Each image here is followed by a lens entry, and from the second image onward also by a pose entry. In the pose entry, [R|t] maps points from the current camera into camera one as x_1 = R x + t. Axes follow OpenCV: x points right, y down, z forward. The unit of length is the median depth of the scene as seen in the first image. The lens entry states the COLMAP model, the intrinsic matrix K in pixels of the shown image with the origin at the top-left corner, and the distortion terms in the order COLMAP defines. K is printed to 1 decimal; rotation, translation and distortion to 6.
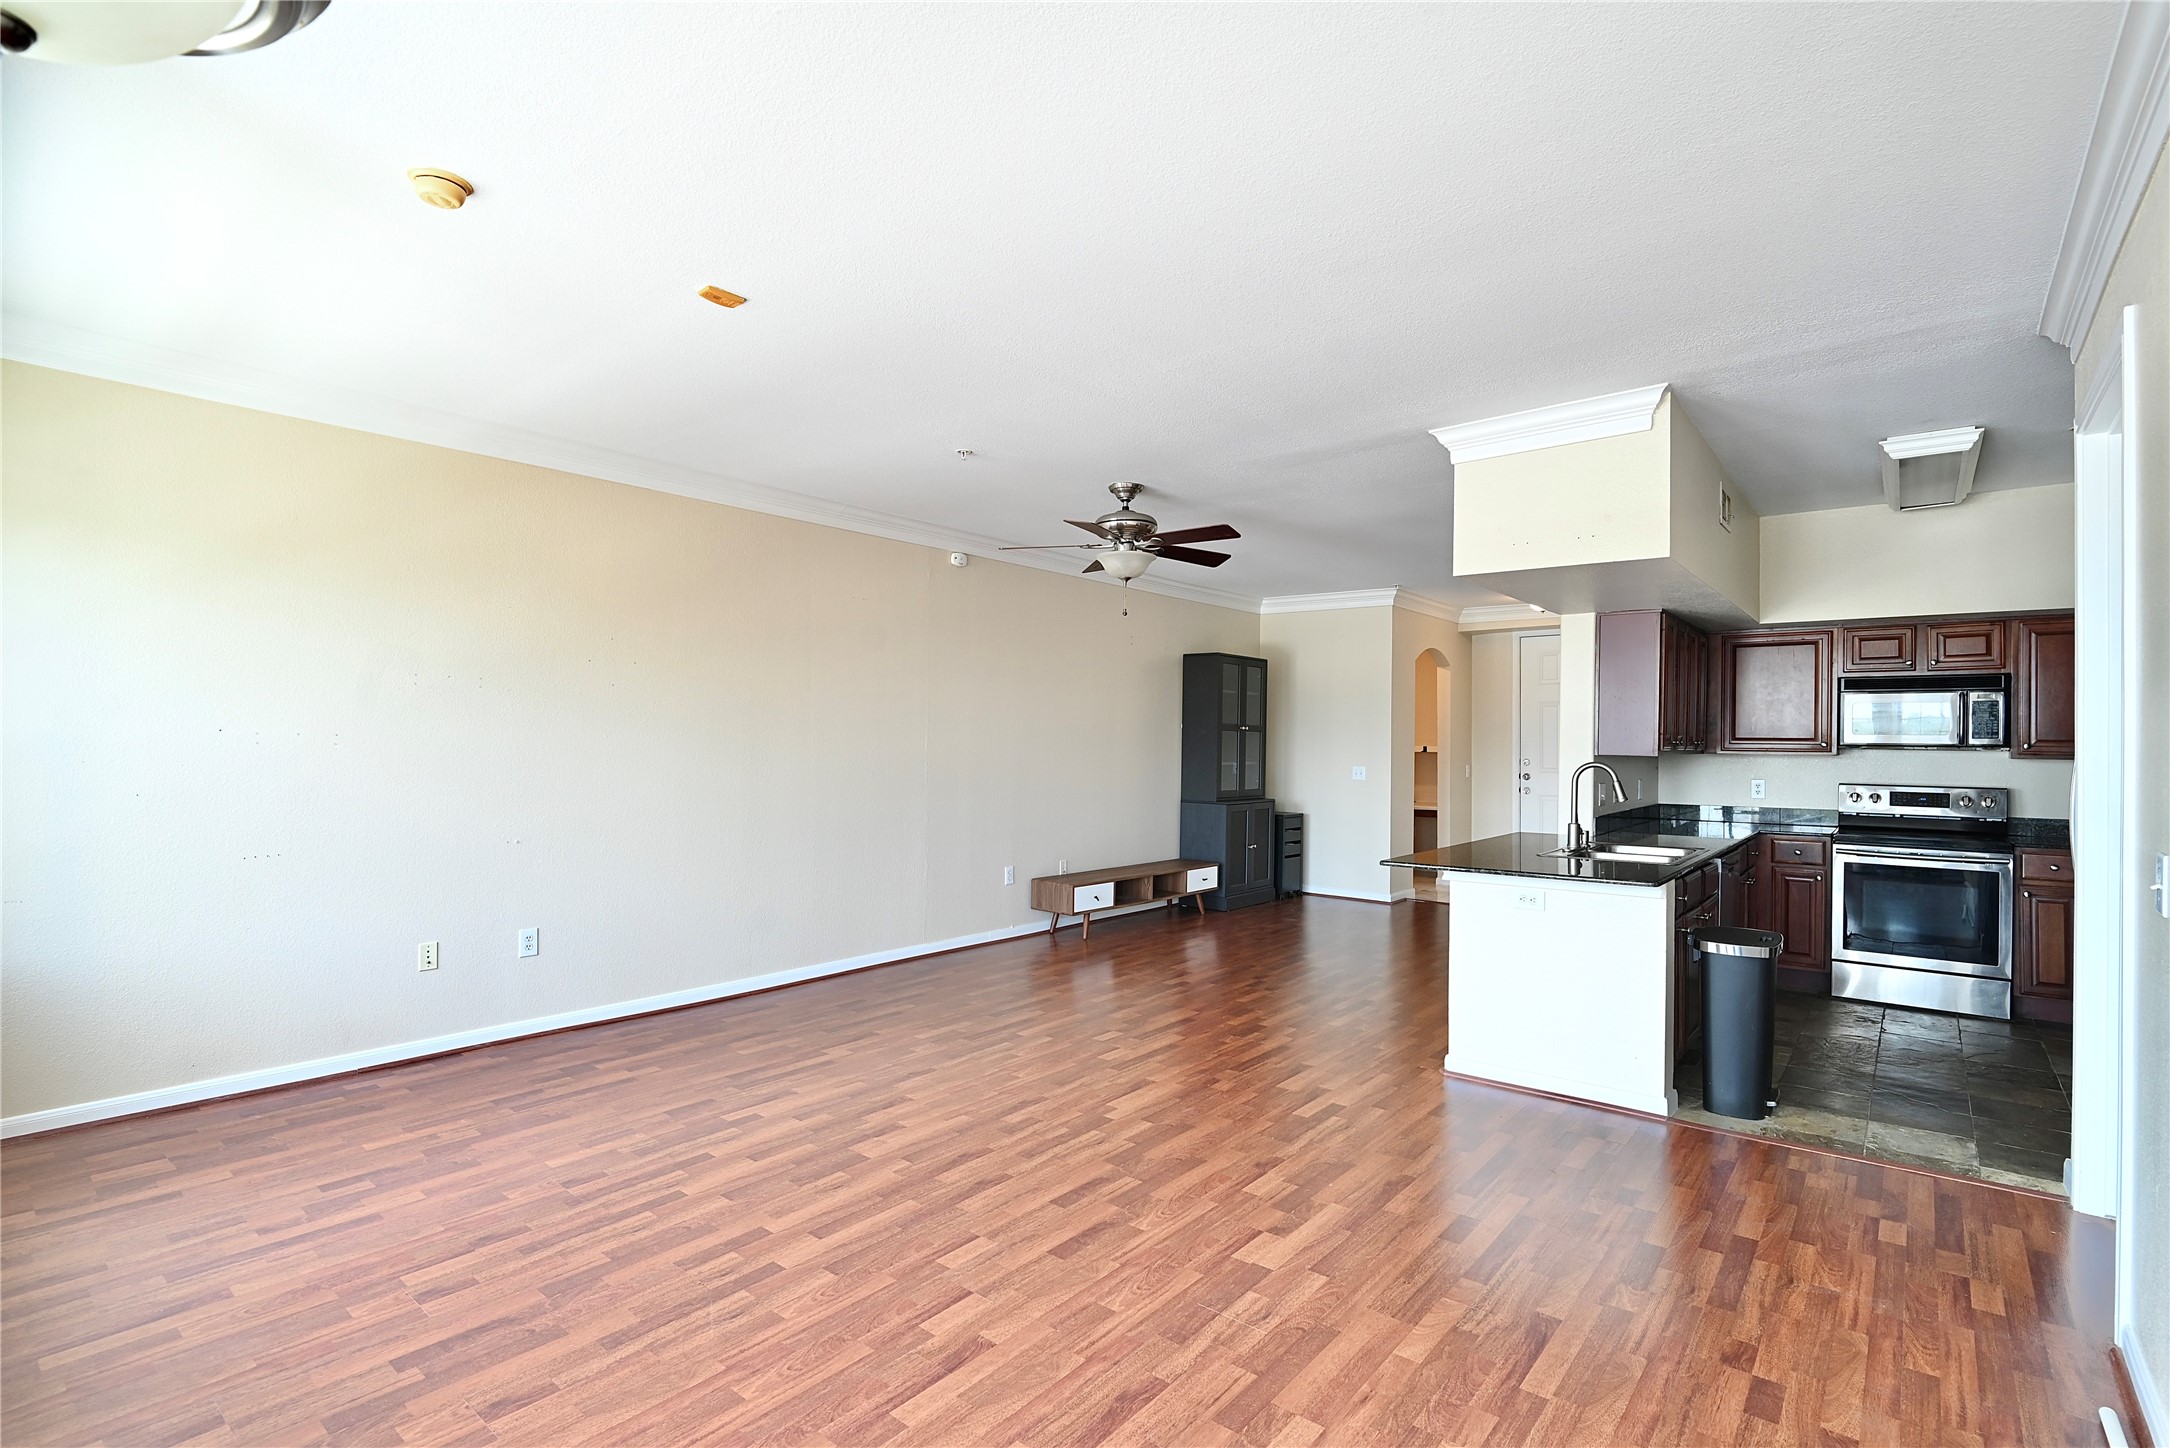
lens RADIAL K [[1012.4, 0, 1088.5], [0, 1012.4, 741.2], [0, 0, 1]] dist [-0.010091, -0.000895]
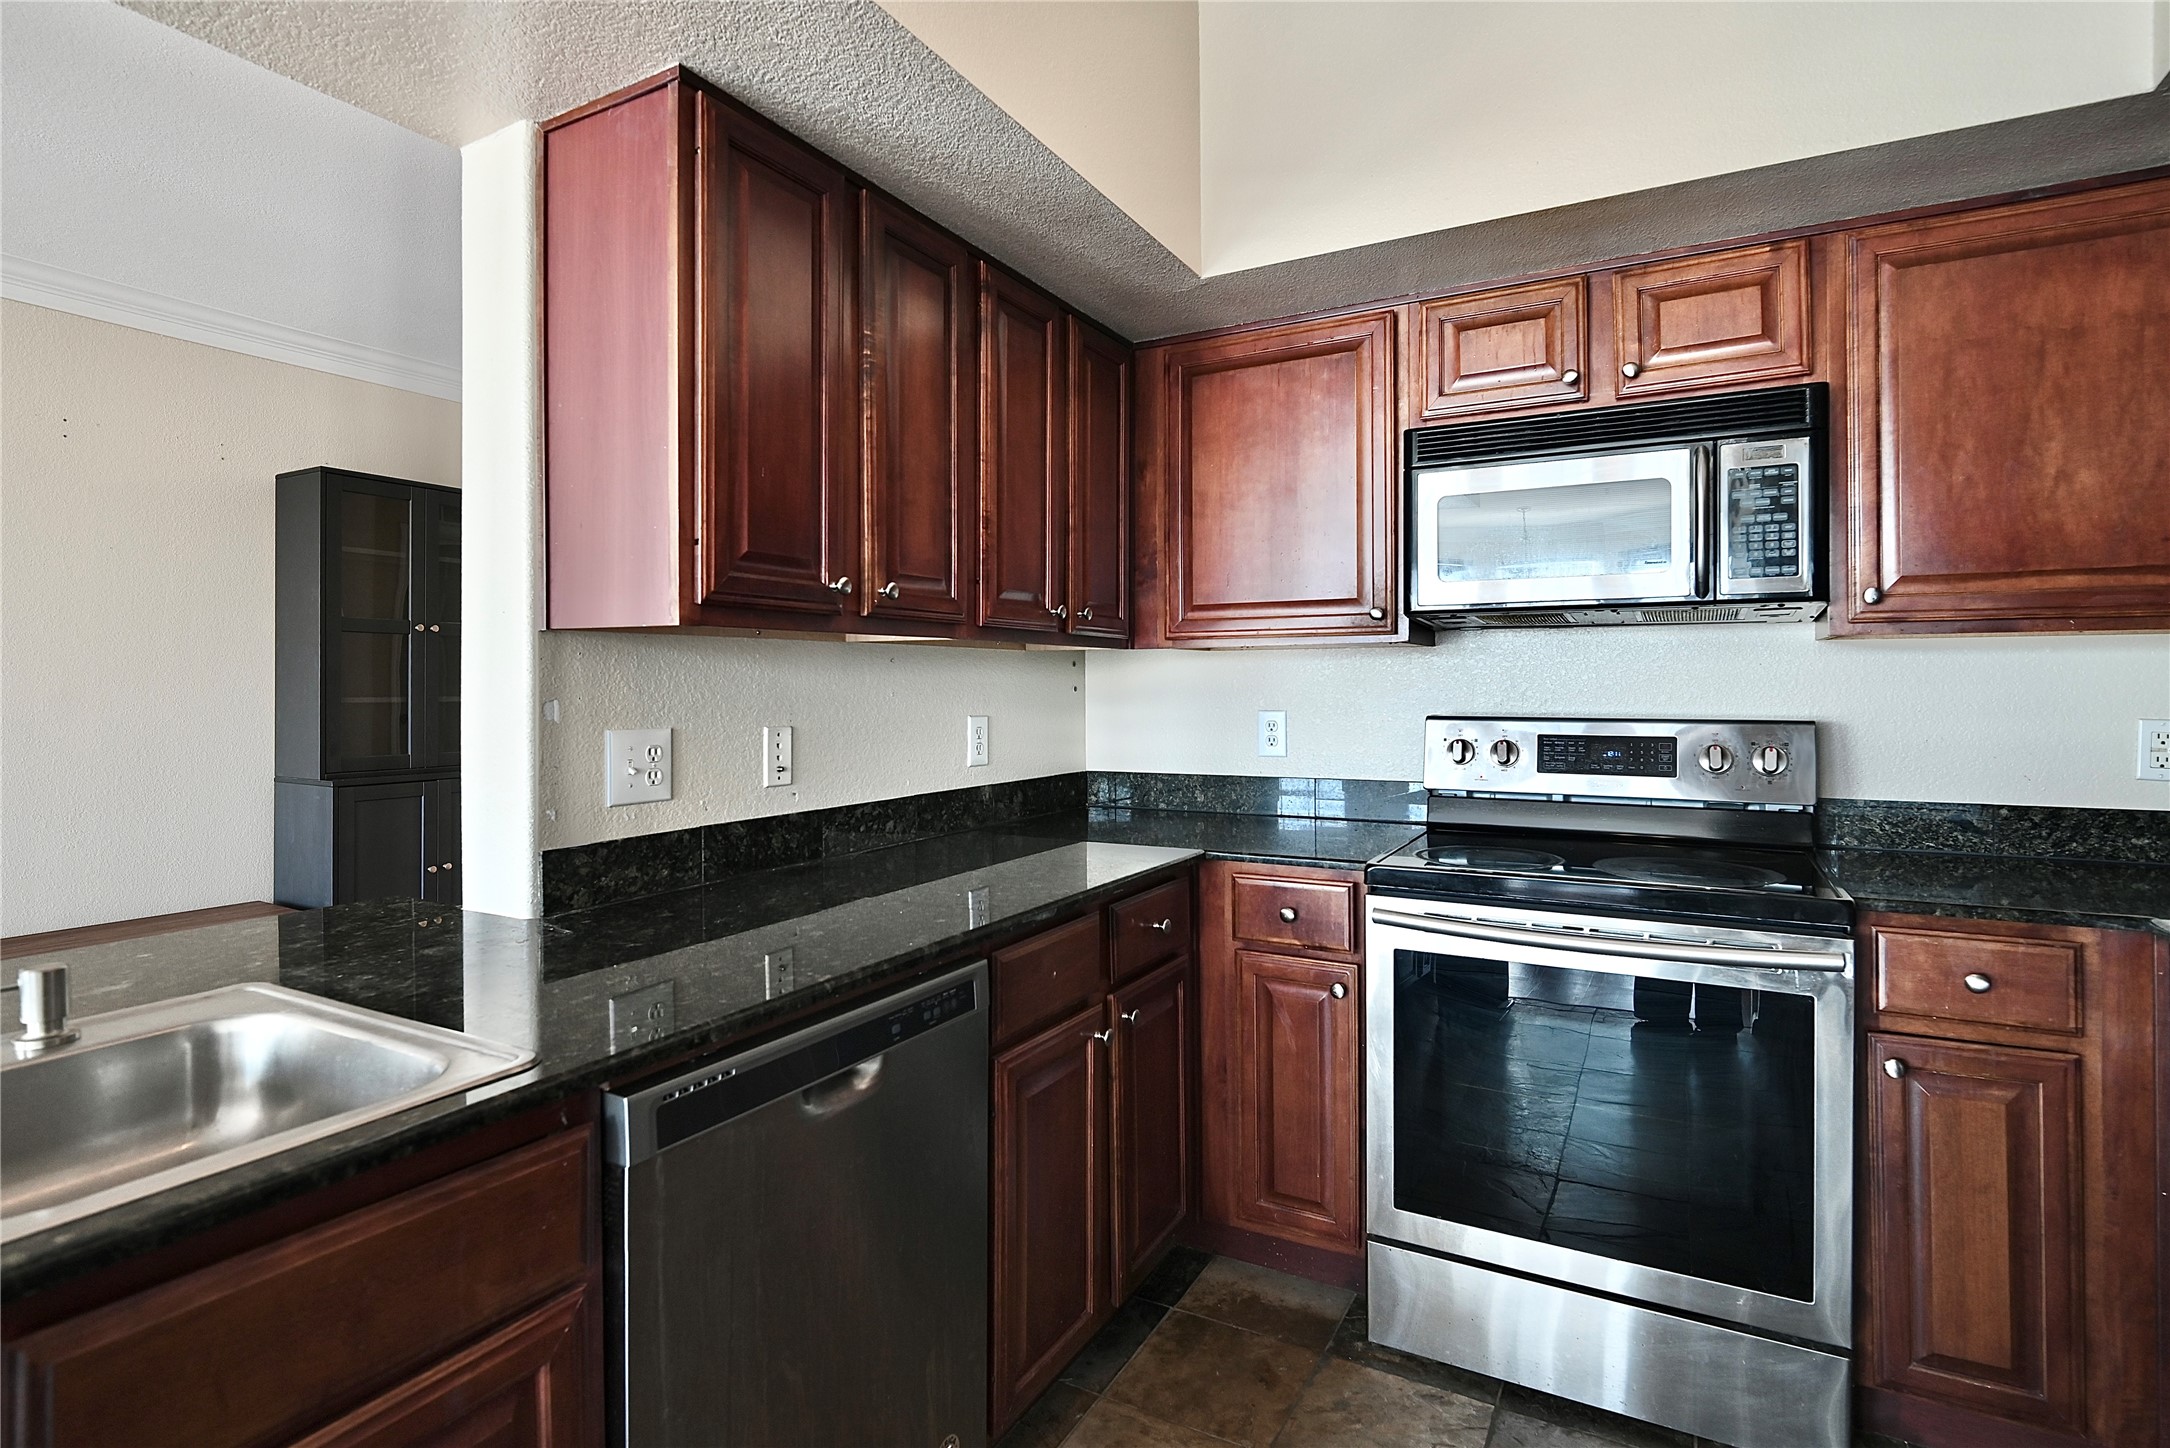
lens RADIAL K [[1076.9, 0, 1063.4], [0, 1076.9, 688.3], [0, 0, 1]] dist [-0.010578, -0.000106]
pose [[0.984239, -0.011073, 0.176494, 0.542011], [0.010912, 0.999939, 0.001880, 0.029271], [-0.176504, 0.000075, 0.984300, 0.622981]]
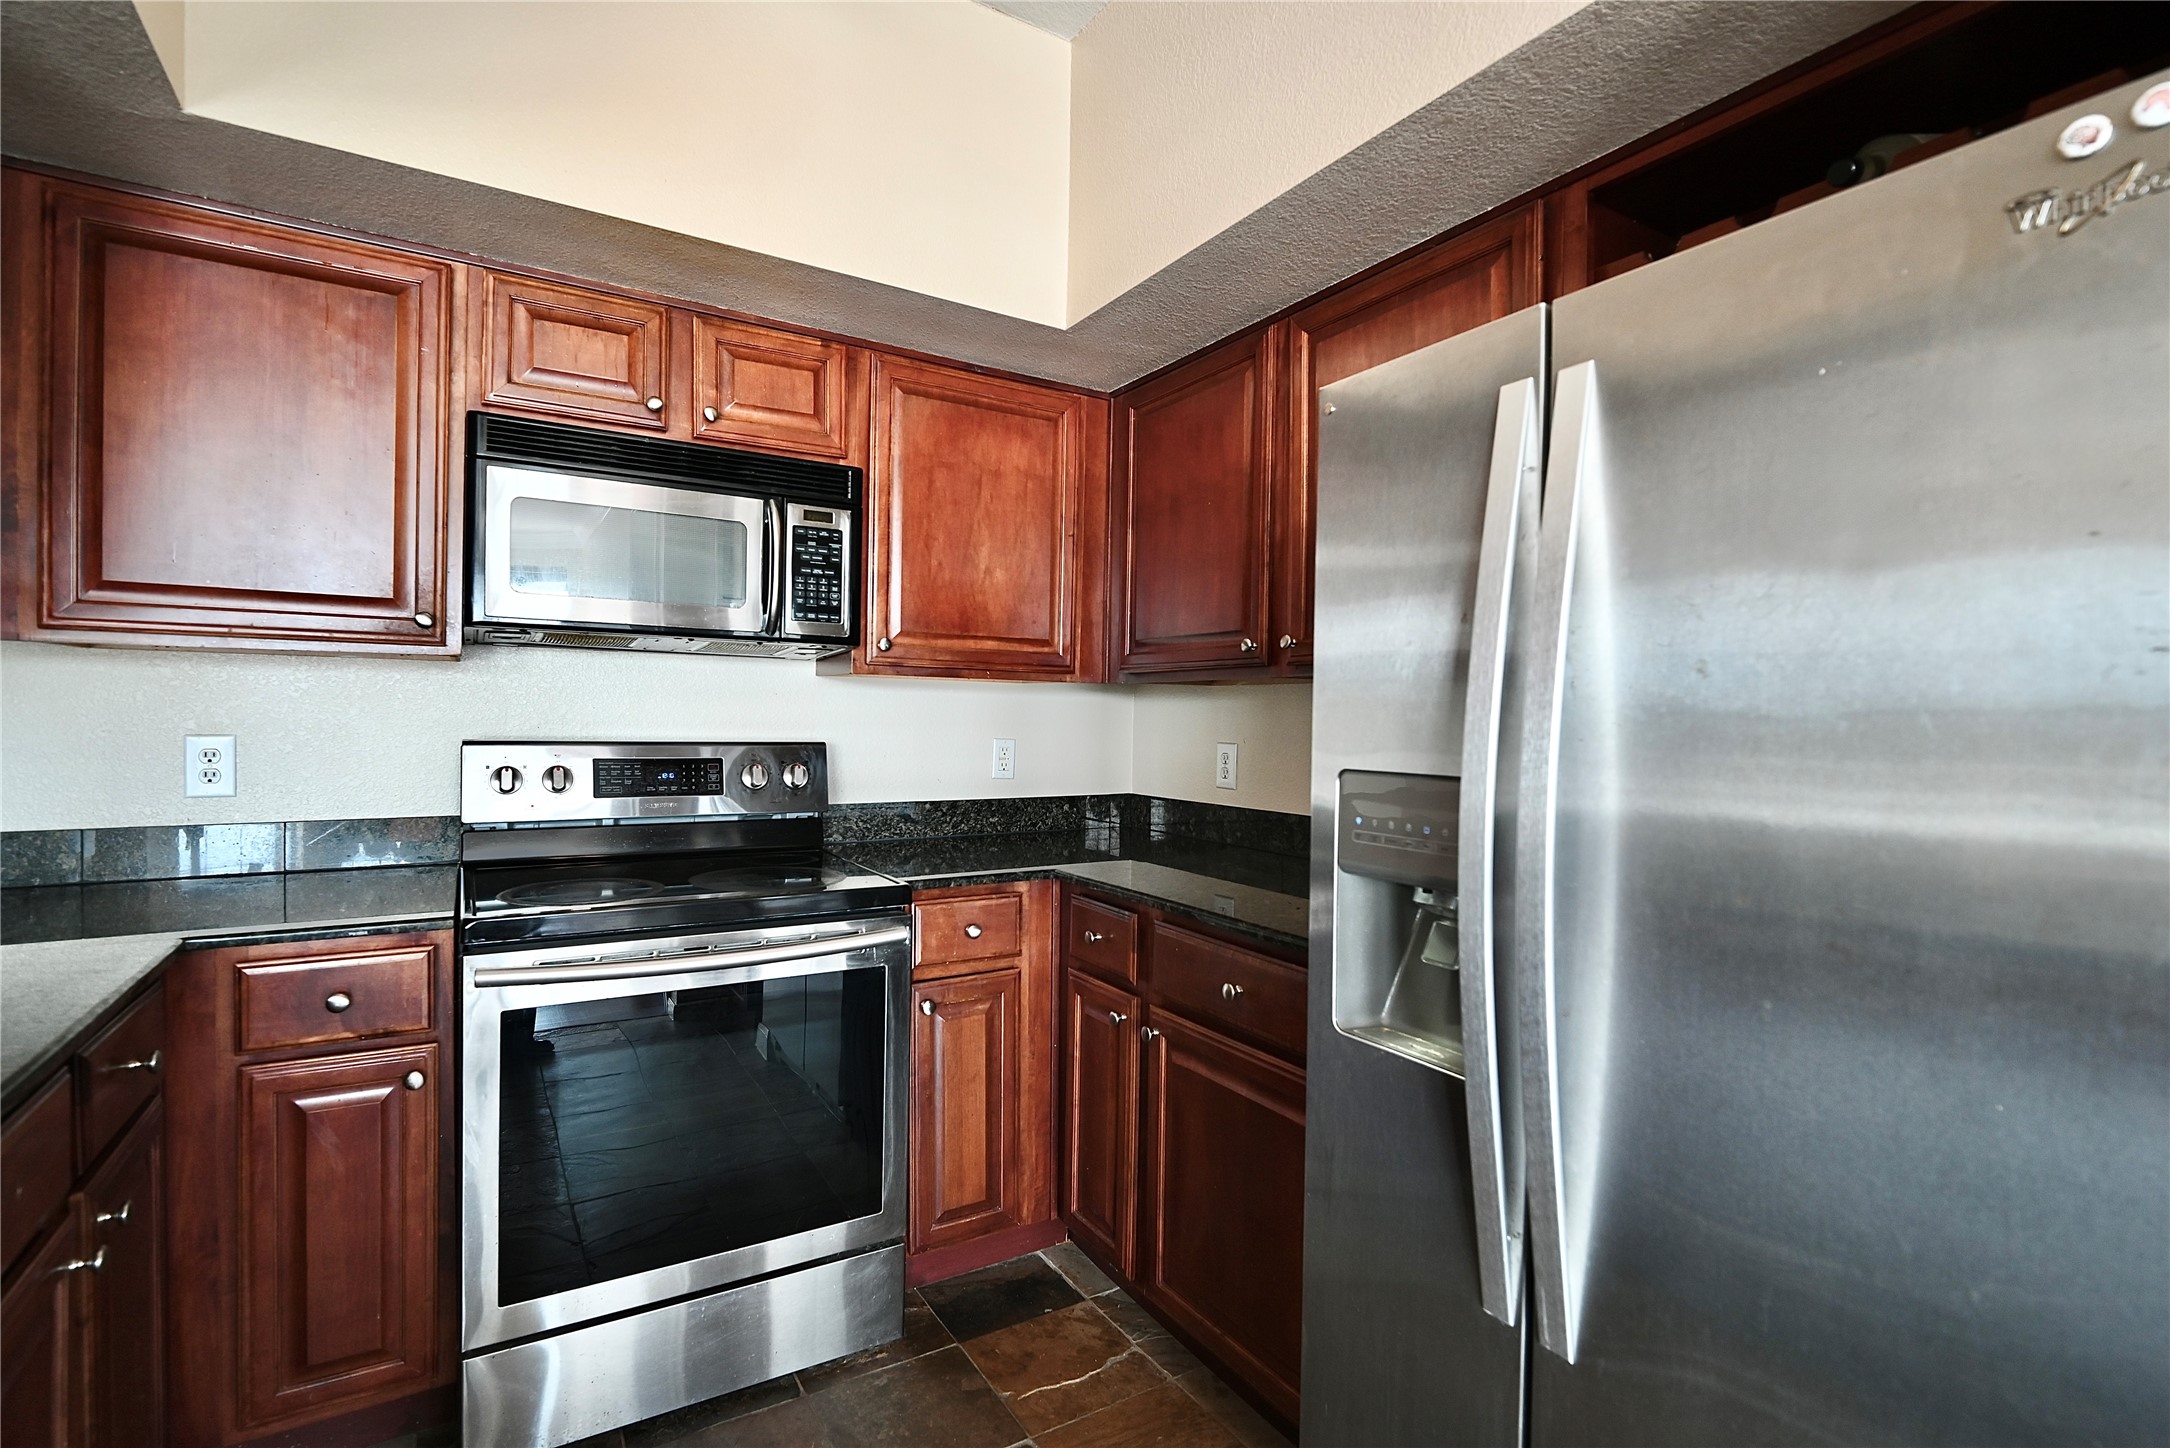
lens RADIAL K [[1013.5, 0, 1092.9], [0, 1013.5, 728.1], [0, 0, 1]] dist [-0.010215, -0.000885]
pose [[0.310325, -0.016740, 0.950483, 0.492962], [-0.015731, 0.999618, 0.022742, 0.026752], [-0.950500, -0.022009, 0.309943, 0.699887]]
